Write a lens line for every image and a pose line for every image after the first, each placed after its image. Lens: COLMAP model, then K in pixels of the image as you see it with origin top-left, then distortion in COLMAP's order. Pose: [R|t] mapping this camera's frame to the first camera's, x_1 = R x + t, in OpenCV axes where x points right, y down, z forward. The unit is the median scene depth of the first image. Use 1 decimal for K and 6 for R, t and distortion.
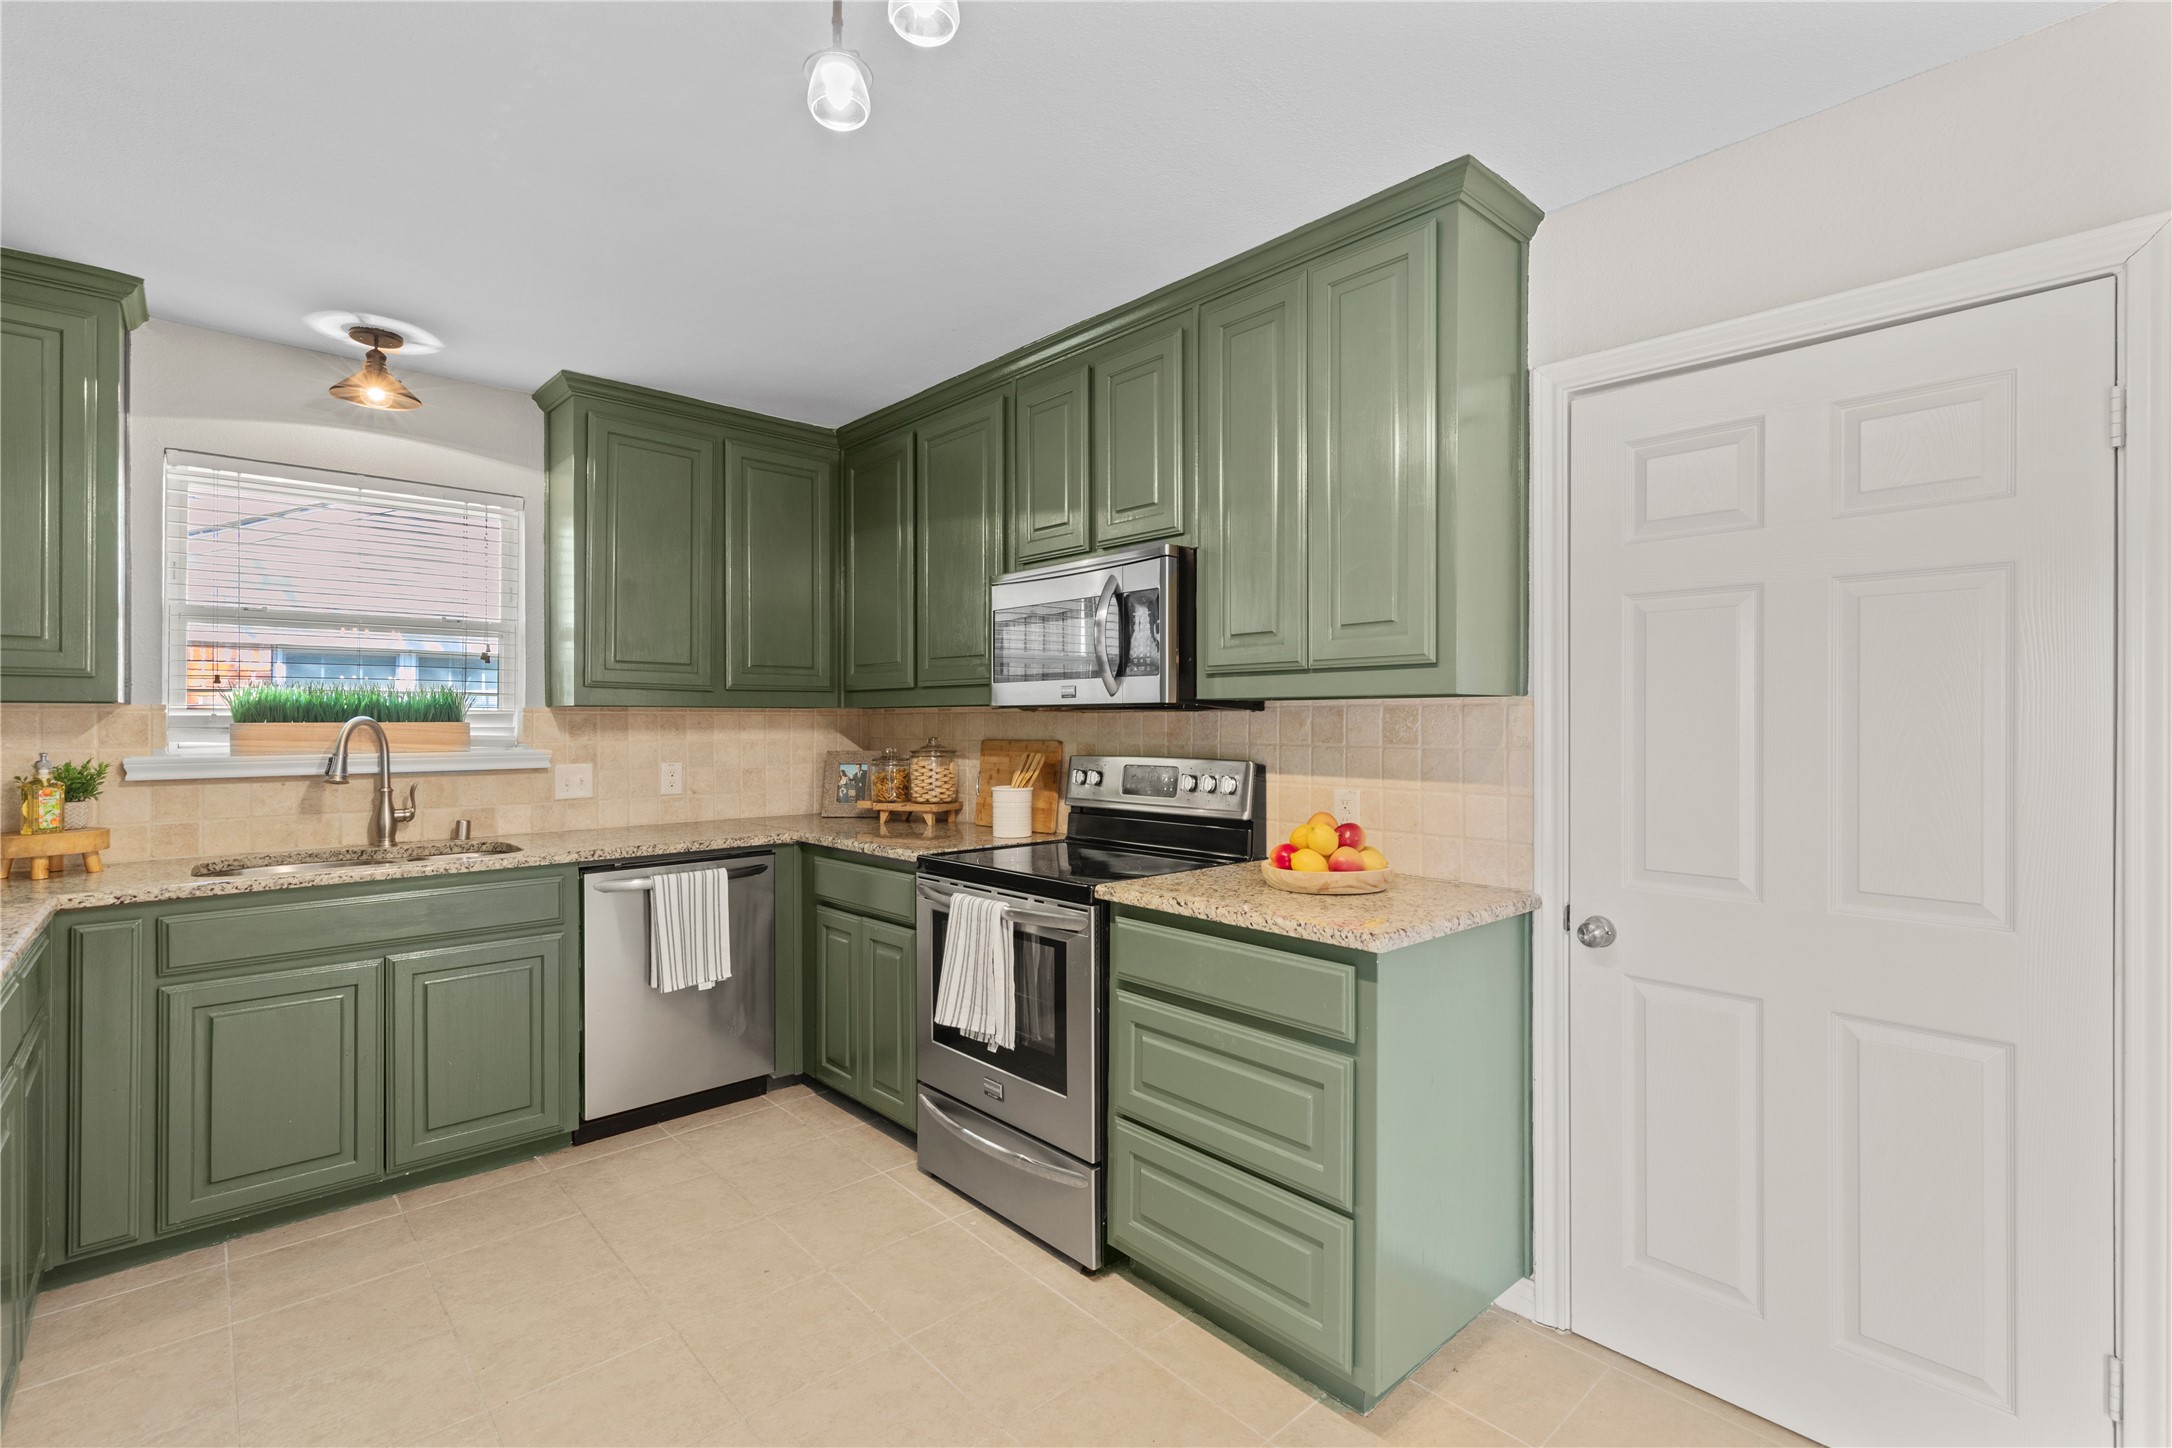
lens RADIAL K [[985.2, 0, 1107.5], [0, 985.2, 719.7], [0, 0, 1]] dist [0.004437, 0.001057]
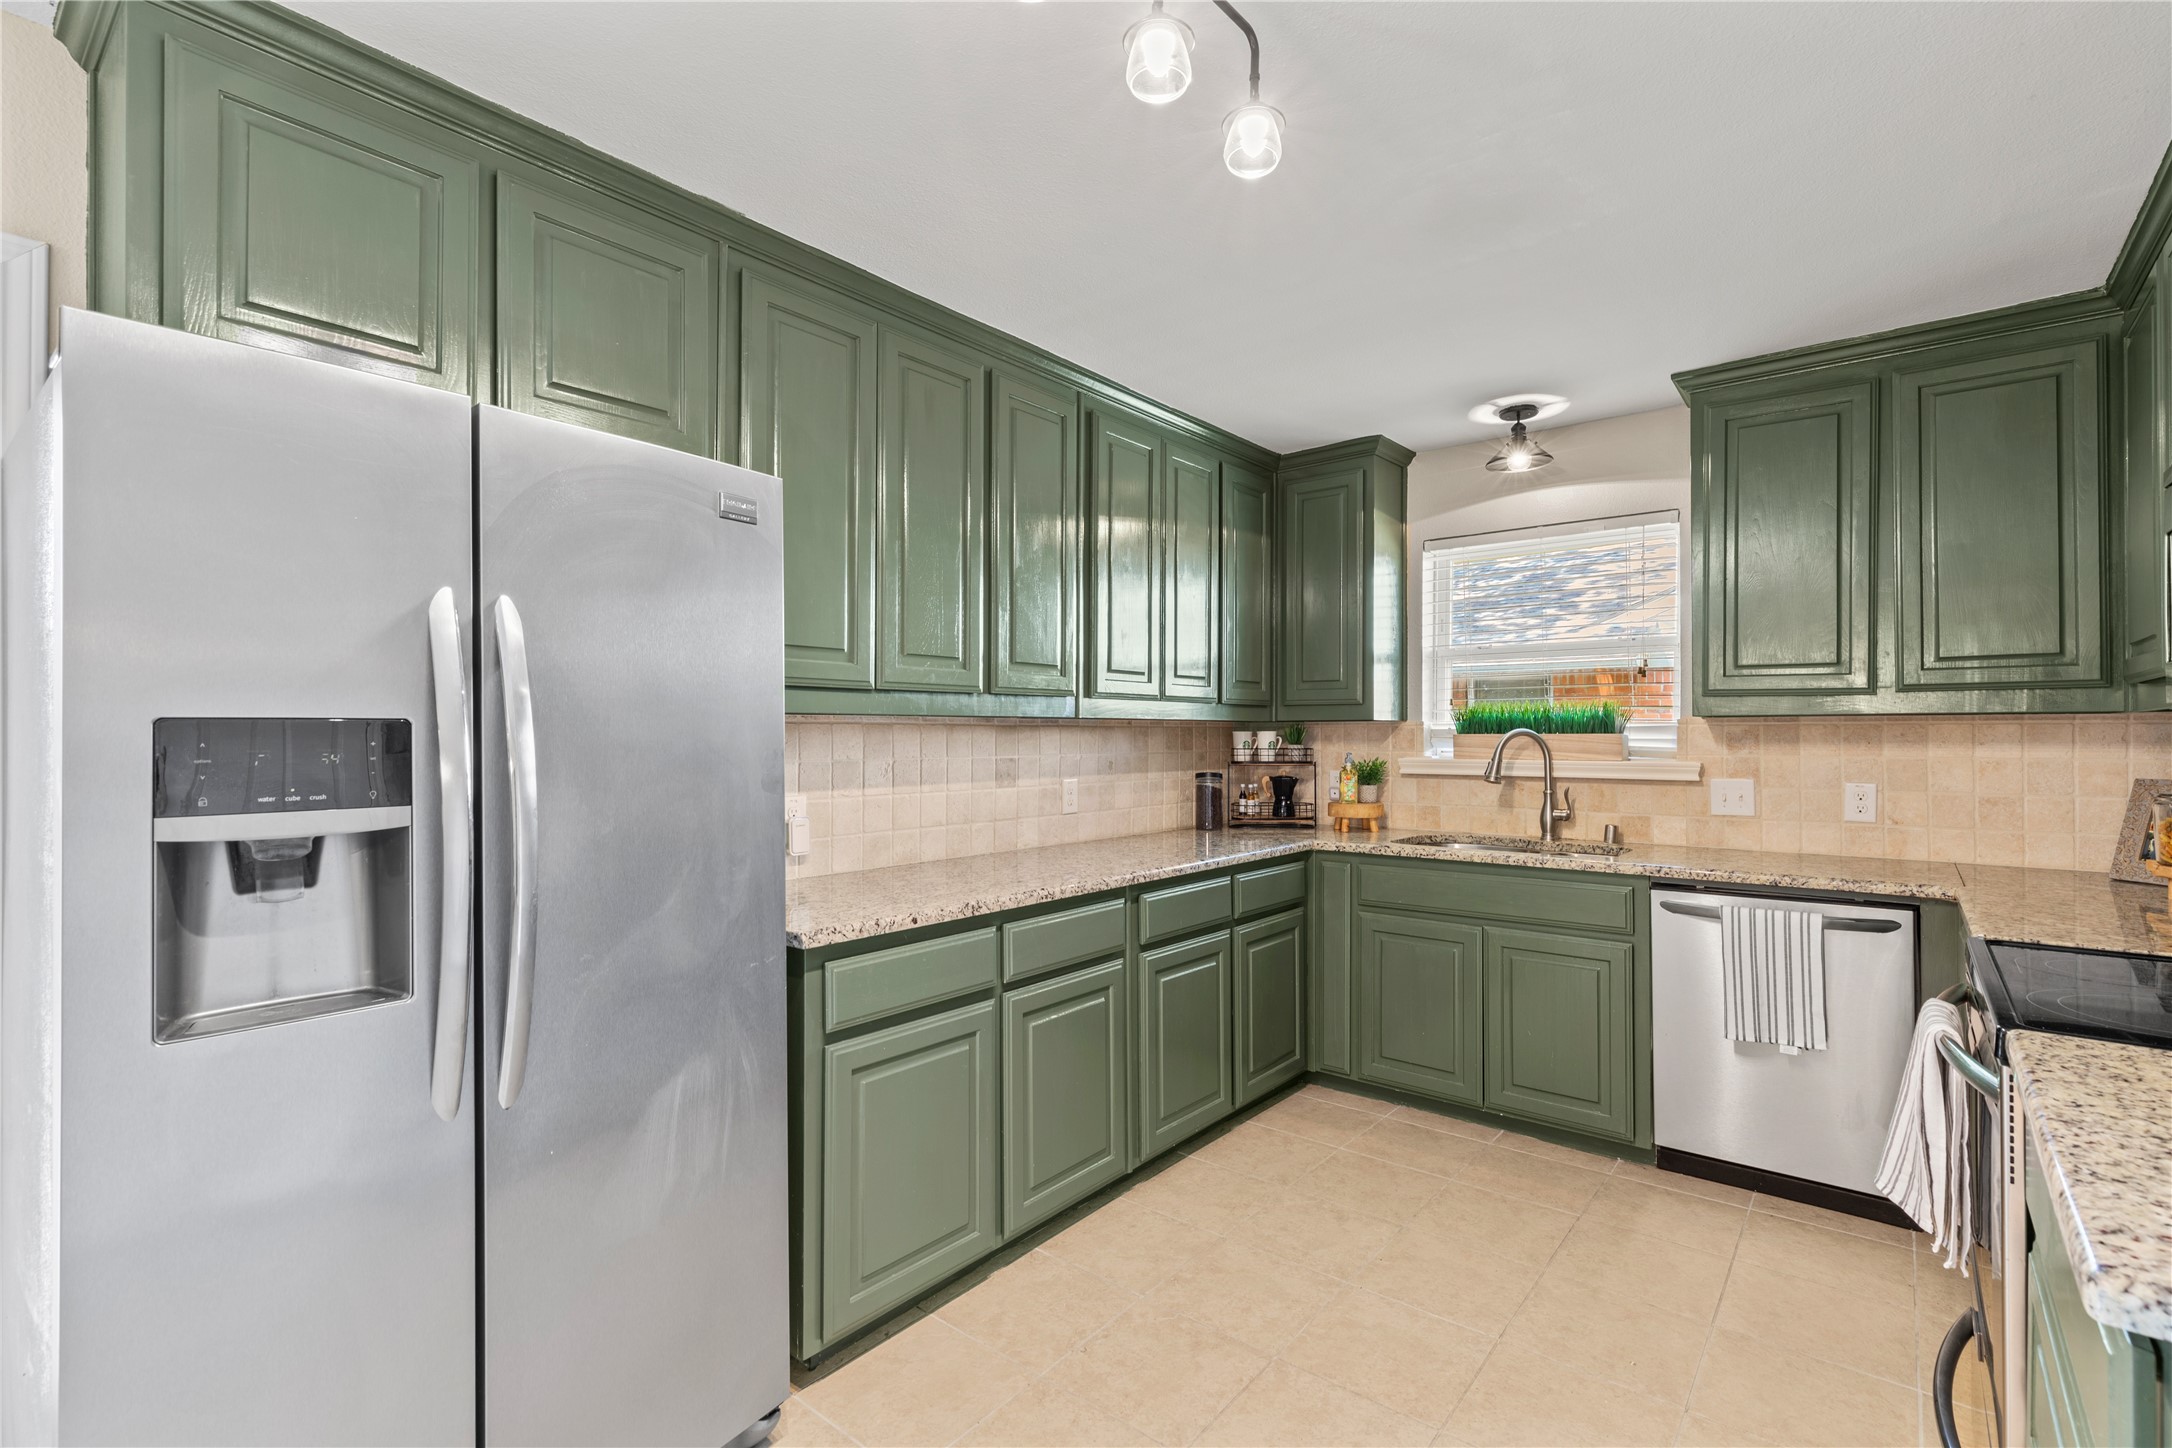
lens RADIAL K [[985.2, 0, 1102.4], [0, 985.2, 723.5], [0, 0, 1]] dist [0.004437, 0.001057]
pose [[0.136317, -0.010770, -0.990607, 0.363463], [0.001672, 0.999942, -0.010641, 0.002079], [0.990664, -0.000206, 0.136327, 0.329373]]
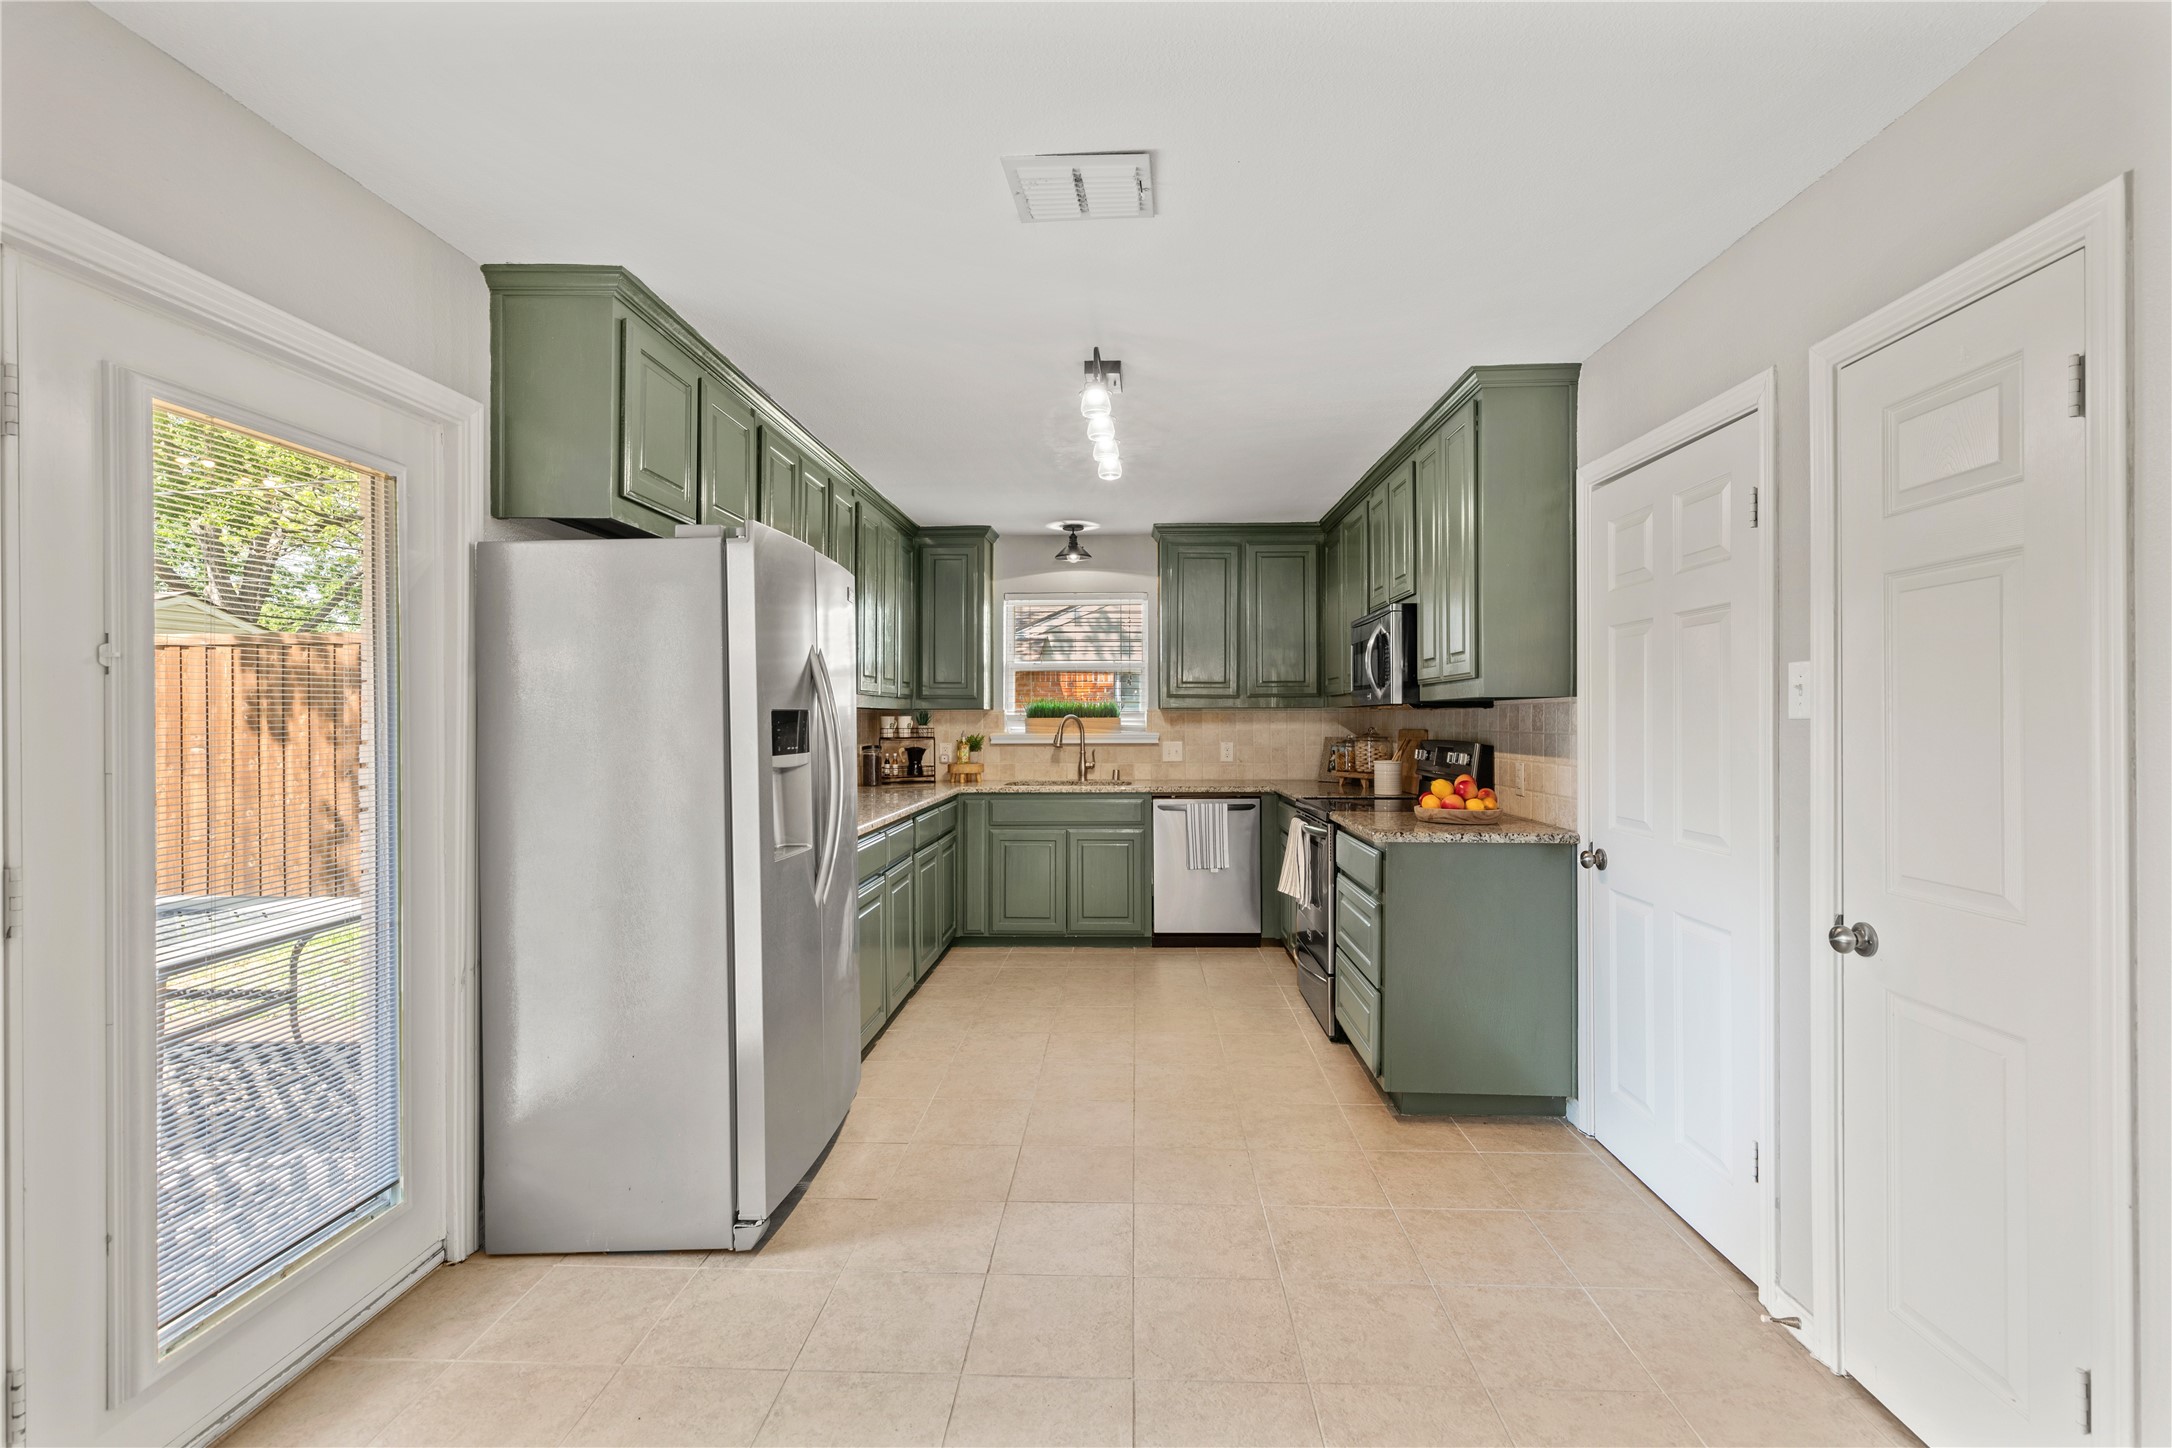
lens RADIAL K [[985.2, 0, 1095.6], [0, 985.2, 723.2], [0, 0, 1]] dist [0.004437, 0.001057]
pose [[0.704562, 0.001539, -0.709640, 0.706393], [0.003081, 0.999982, 0.005228, 0.003569], [0.709635, -0.005870, 0.704545, -0.379893]]
